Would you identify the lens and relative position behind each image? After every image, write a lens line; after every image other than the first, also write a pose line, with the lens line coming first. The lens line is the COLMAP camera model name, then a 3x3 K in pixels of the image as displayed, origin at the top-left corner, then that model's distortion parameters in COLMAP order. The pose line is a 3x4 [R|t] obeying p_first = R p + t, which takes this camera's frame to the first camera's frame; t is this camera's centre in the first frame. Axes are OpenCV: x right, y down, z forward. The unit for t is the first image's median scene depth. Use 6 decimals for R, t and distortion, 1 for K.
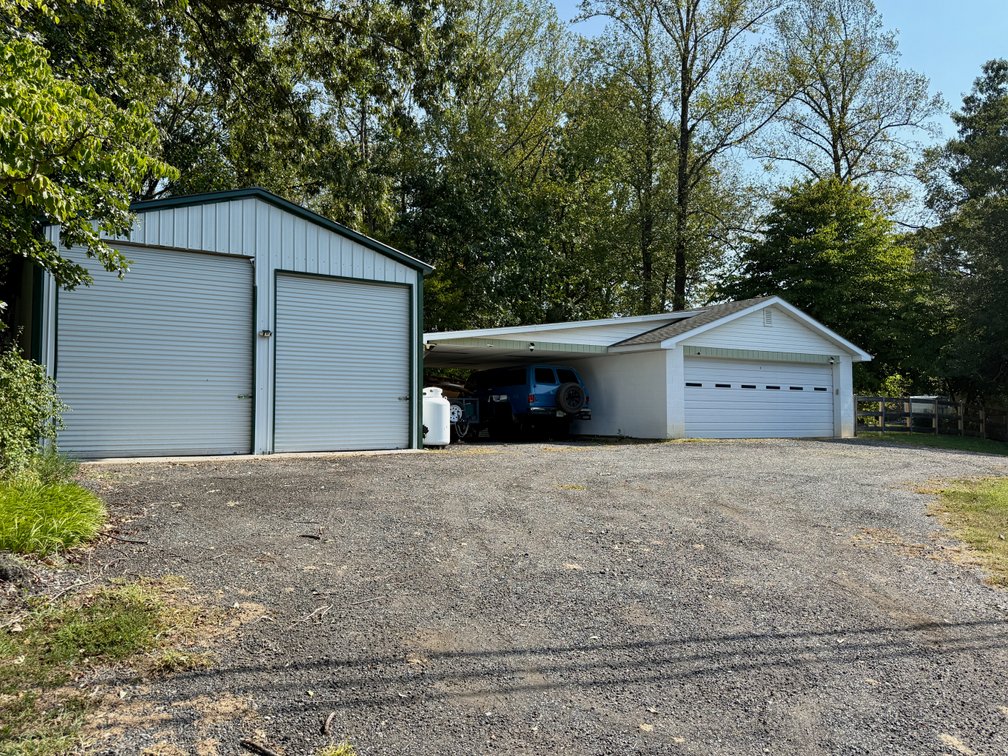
lens RADIAL K [[799.2, 0, 504.0], [0, 799.2, 378.0], [0, 0, 1]] dist [0.046877, -0.088189]
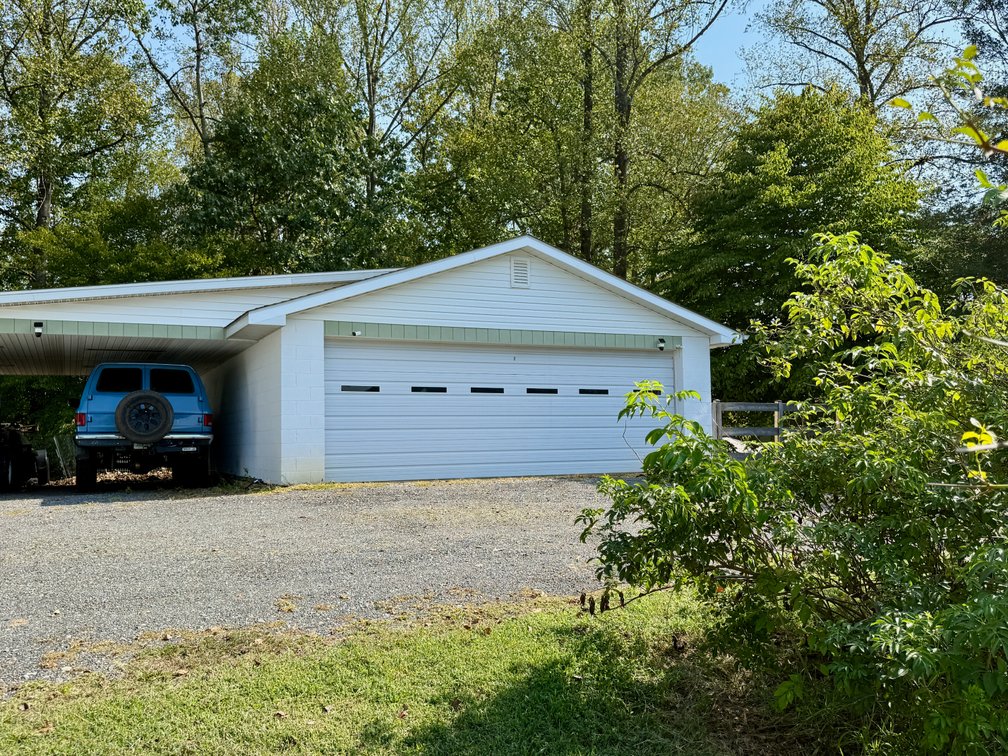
lens RADIAL K [[872.4, 0, 504.0], [0, 872.4, 378.0], [0, 0, 1]] dist [0.034791, -0.076268]
pose [[0.991319, -0.020147, -0.129926, 0.403983], [0.018803, 0.999756, -0.011566, 0.009343], [0.130127, 0.009022, 0.991456, 0.369366]]
